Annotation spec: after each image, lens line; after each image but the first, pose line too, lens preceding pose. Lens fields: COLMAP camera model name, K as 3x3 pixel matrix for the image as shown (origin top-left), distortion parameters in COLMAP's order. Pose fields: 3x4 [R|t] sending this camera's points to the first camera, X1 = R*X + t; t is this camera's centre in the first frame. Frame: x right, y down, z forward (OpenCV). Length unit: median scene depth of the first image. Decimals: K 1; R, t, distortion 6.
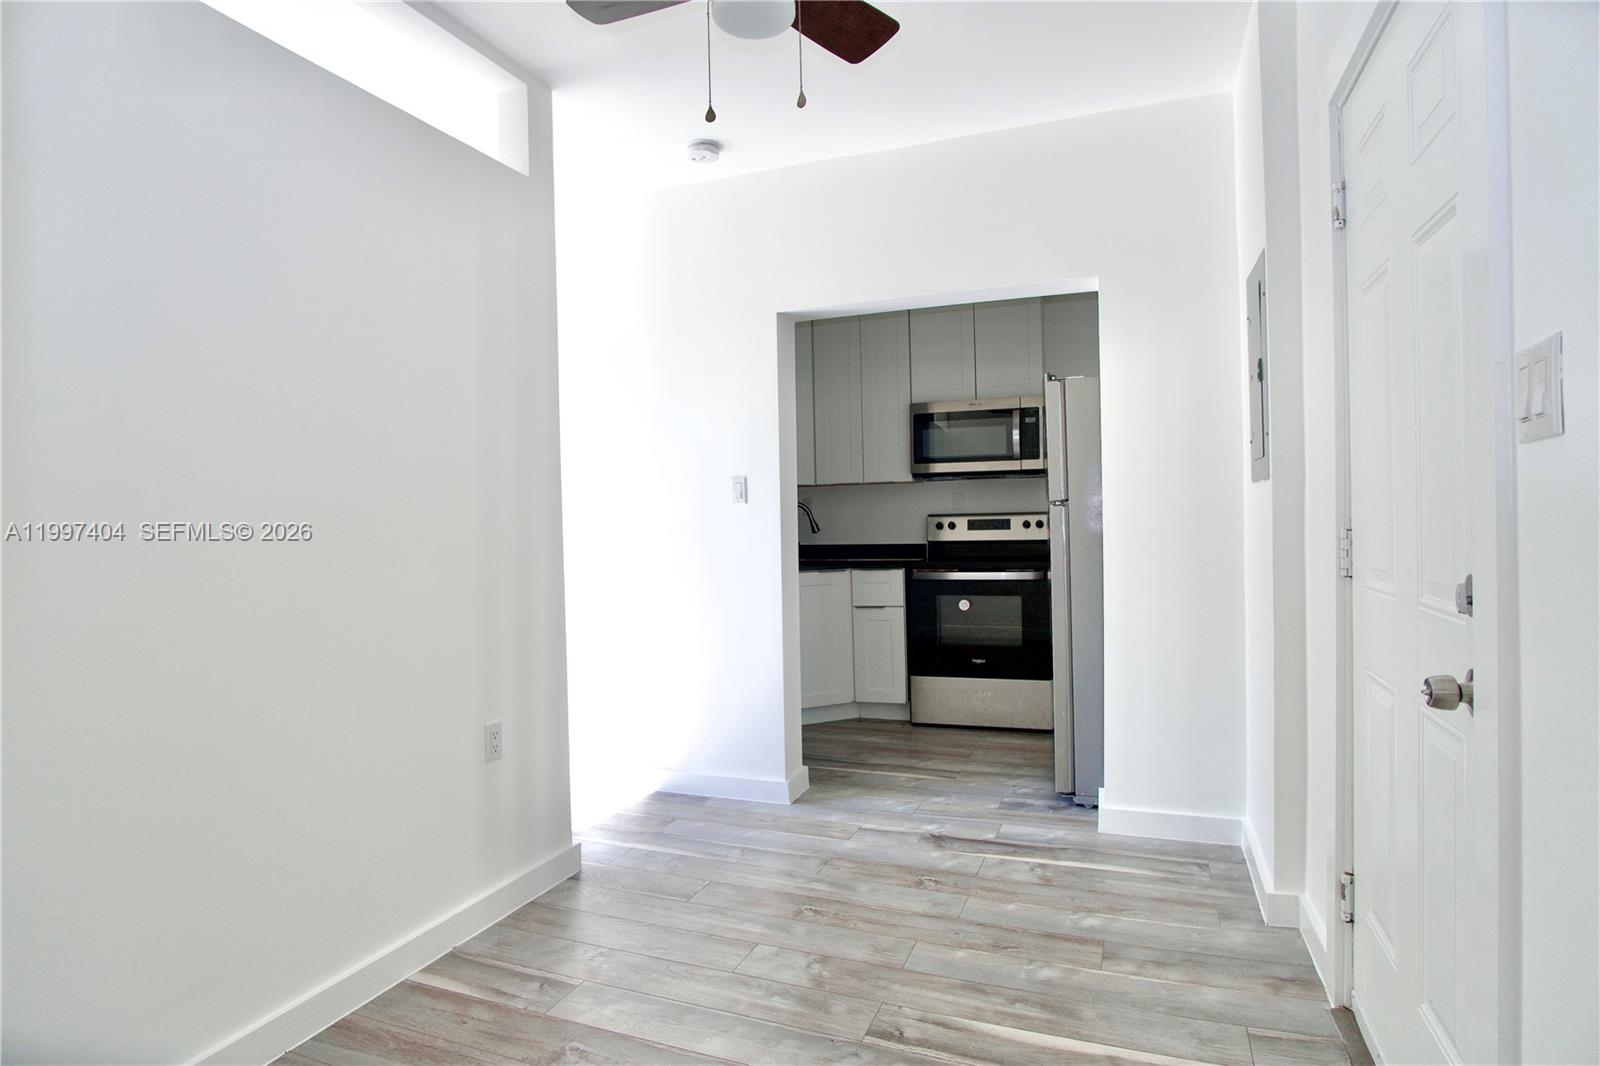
lens RADIAL K [[853.9, 0, 804.8], [0, 853.9, 519.0], [0, 0, 1]] dist [-0.033419, 0.009333]
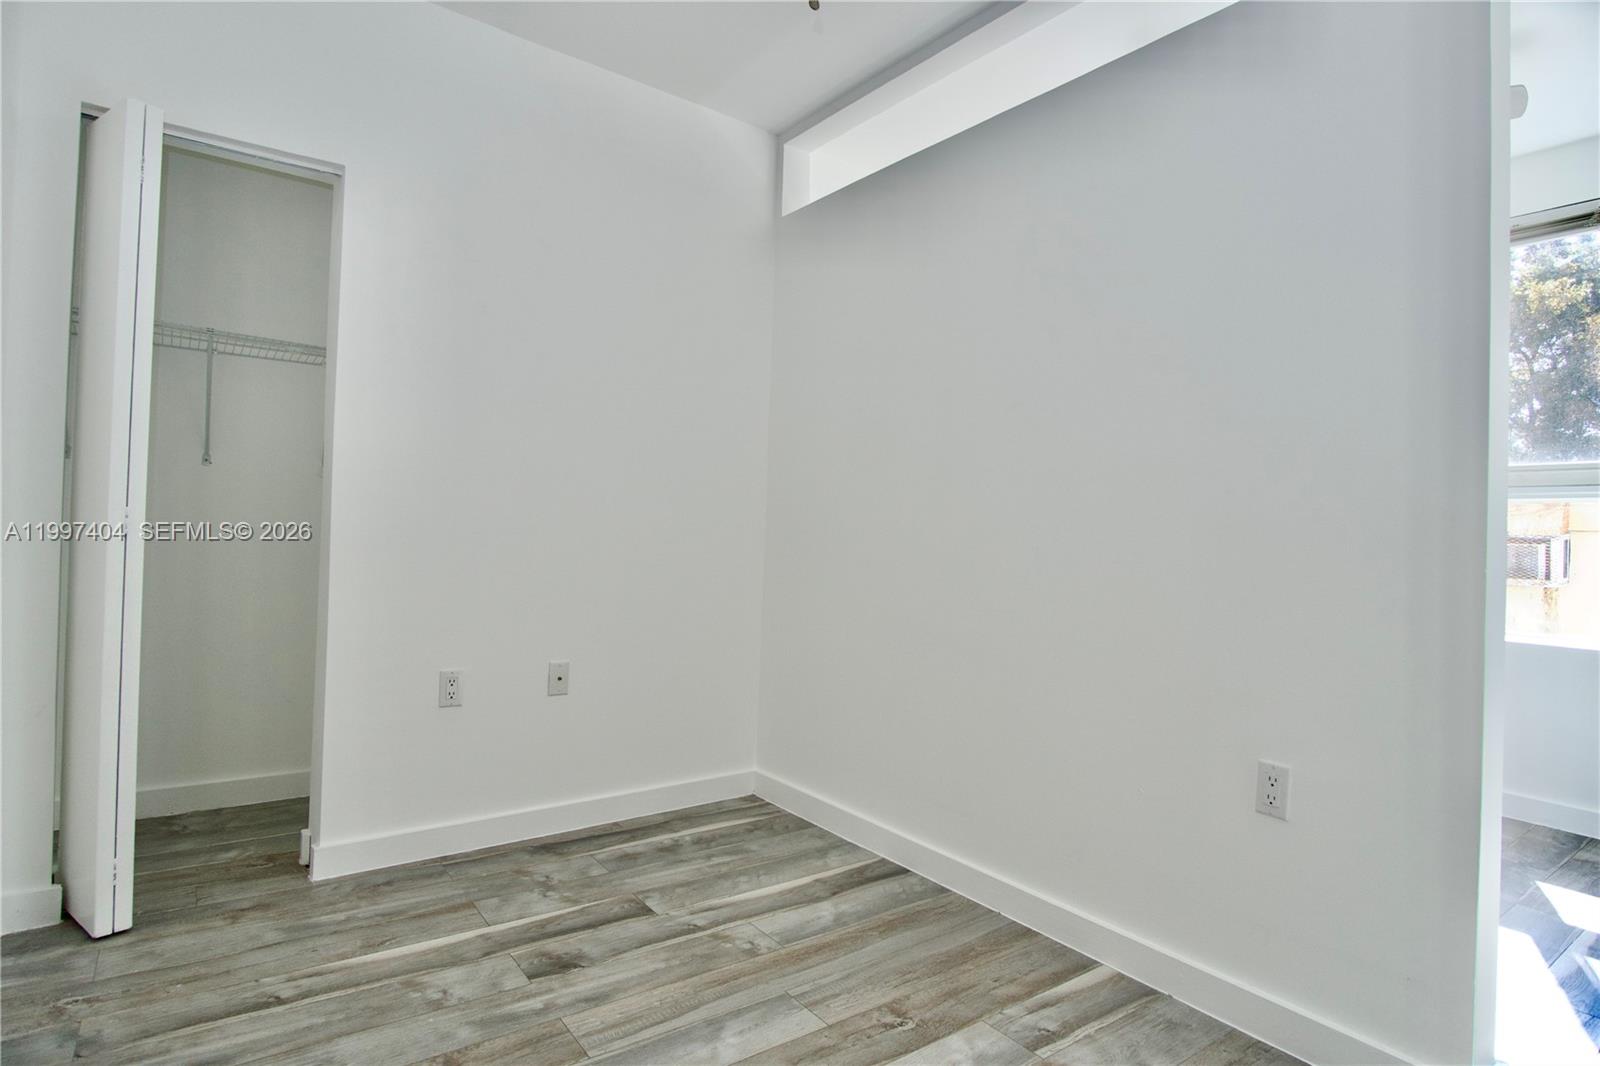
lens RADIAL K [[853.9, 0, 803.7], [0, 853.9, 522.8], [0, 0, 1]] dist [-0.033419, 0.009333]
pose [[-0.528893, -0.009868, -0.848631, 0.369389], [-0.026944, 0.999624, 0.005168, 0.036050], [0.848261, 0.025599, -0.528960, 0.853487]]
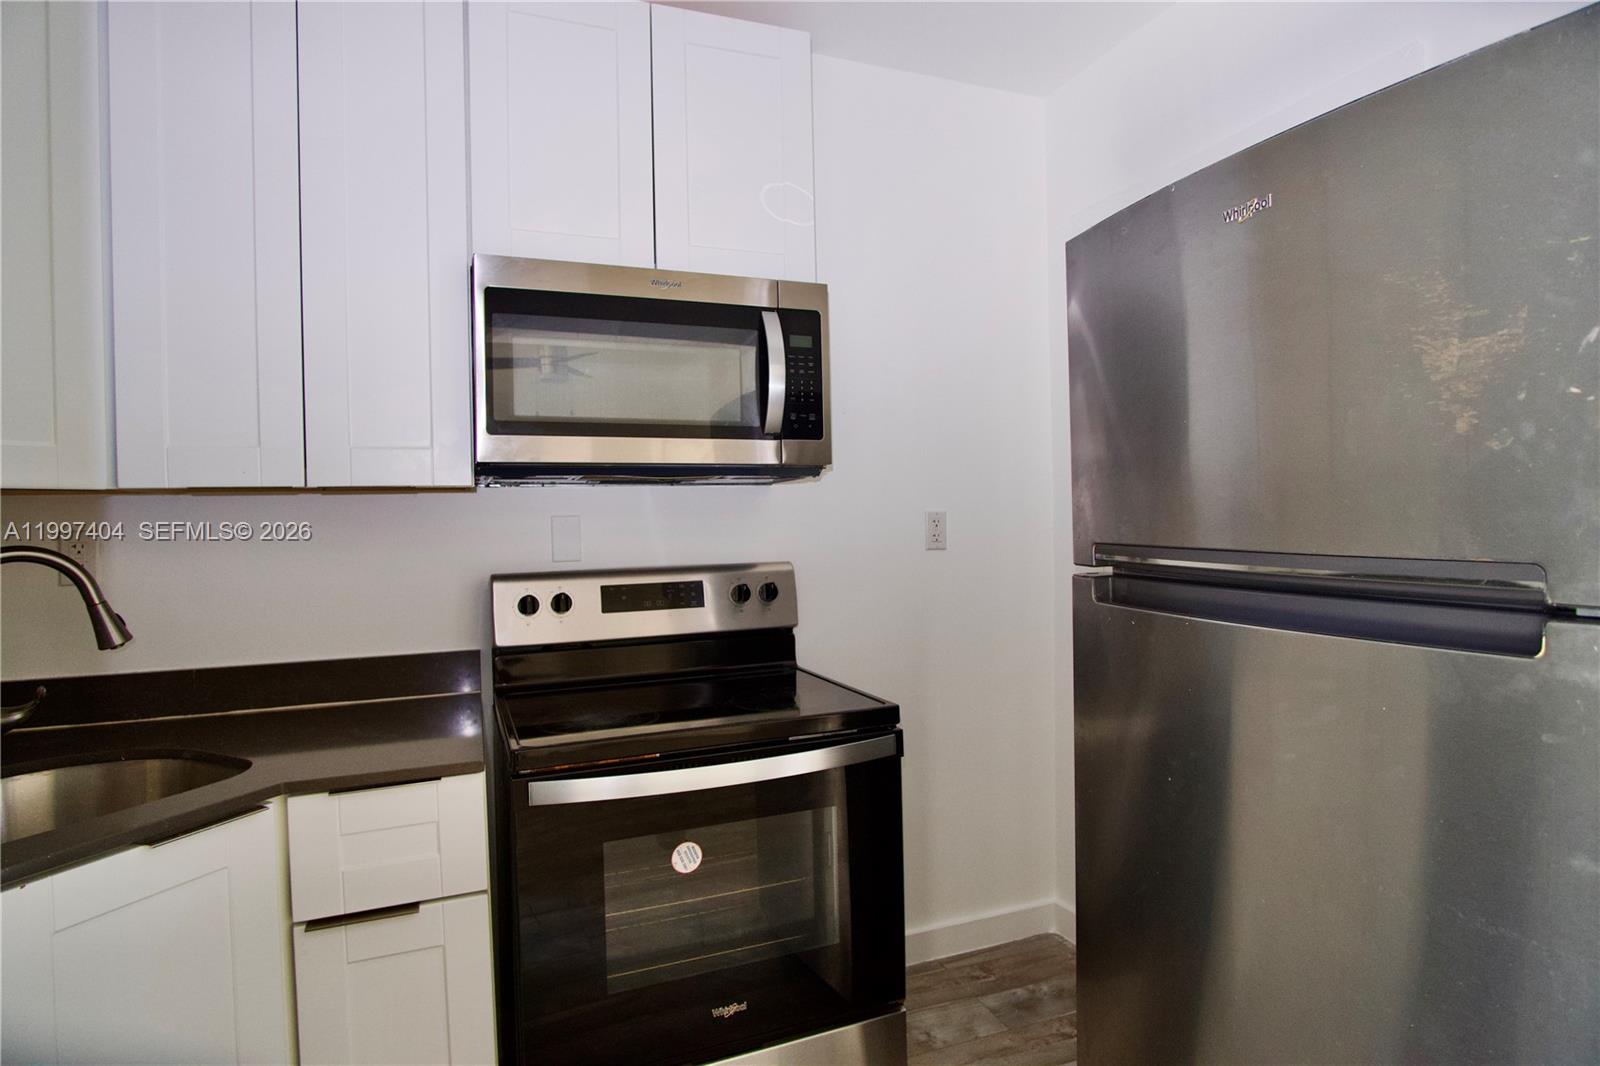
lens RADIAL K [[853.9, 0, 803.2], [0, 853.9, 524.1], [0, 0, 1]] dist [-0.033419, 0.009333]
pose [[0.747446, 0.000323, 0.664322, -0.003043], [0.001391, 0.999997, -0.002051, -0.045947], [-0.664321, 0.002457, 0.747443, 1.087348]]
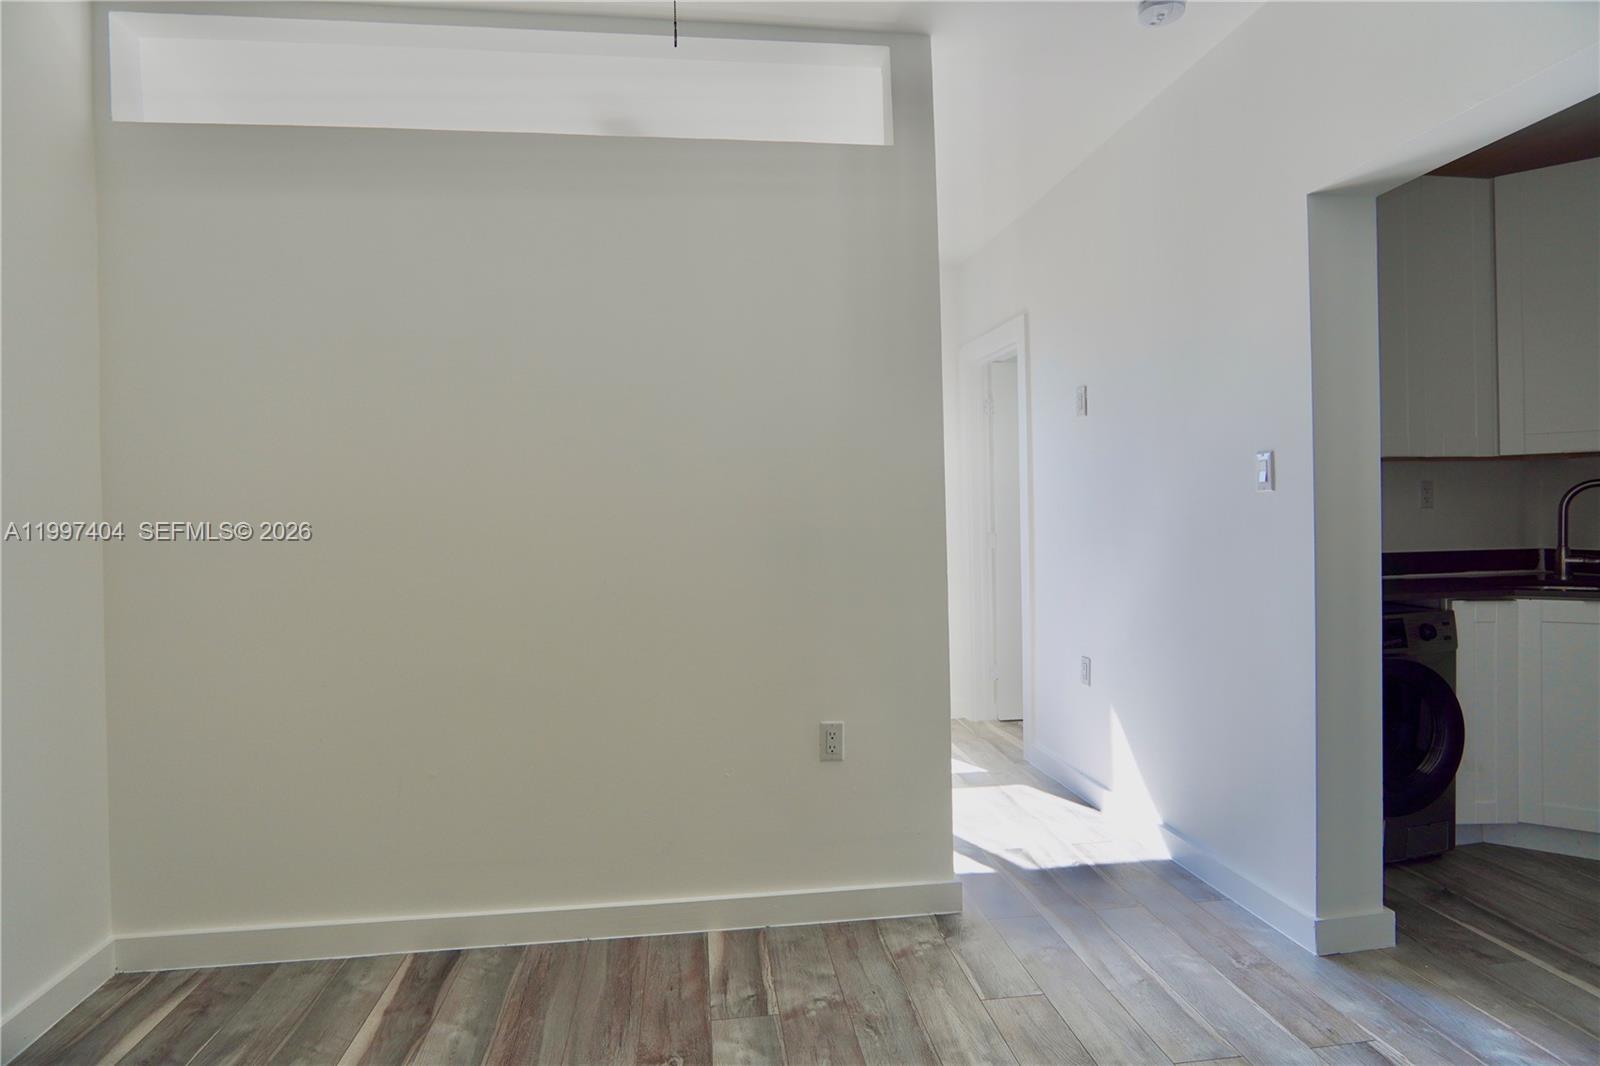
lens RADIAL K [[853.9, 0, 805.5], [0, 853.9, 521.9], [0, 0, 1]] dist [-0.033419, 0.009333]
pose [[0.489029, 0.014377, -0.872149, 0.394354], [0.007945, 0.999749, 0.020935, -0.011846], [0.872231, -0.017168, 0.488792, 0.407518]]
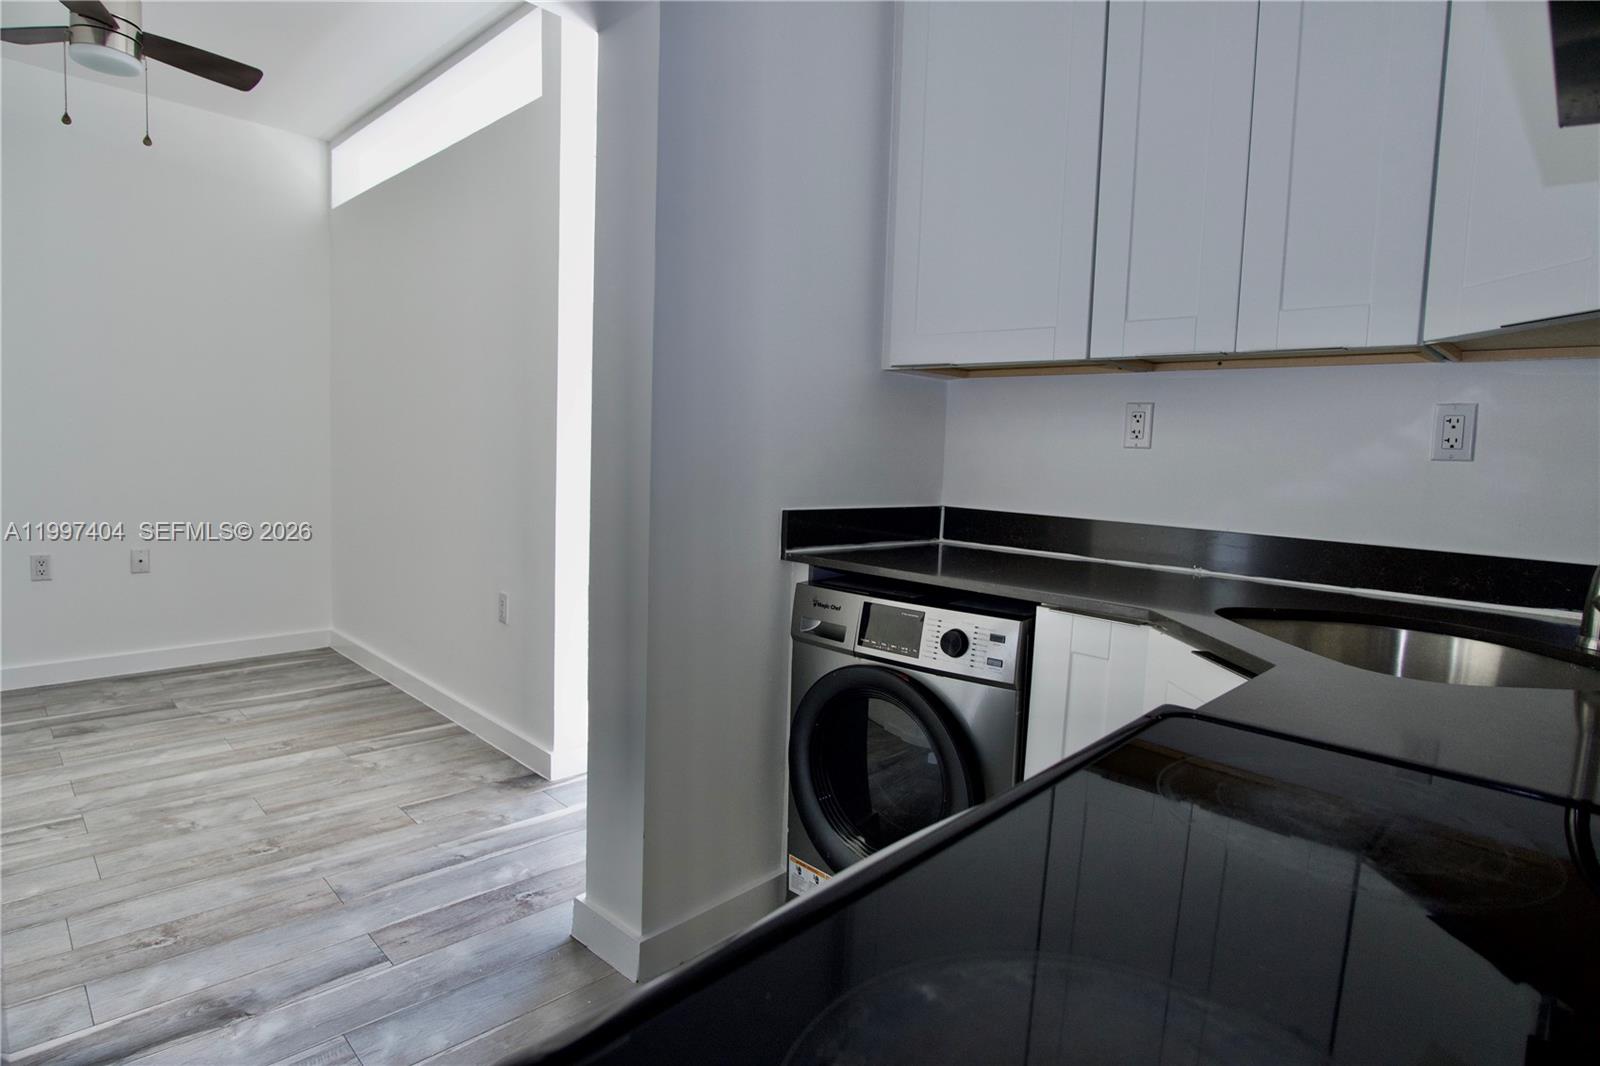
lens RADIAL K [[853.9, 0, 804.4], [0, 853.9, 527.1], [0, 0, 1]] dist [-0.033419, 0.009333]
pose [[-0.392781, 0.086909, -0.915516, 0.477957], [-0.033293, 0.993528, 0.108598, -0.002438], [0.919029, 0.073136, -0.387346, 1.540981]]
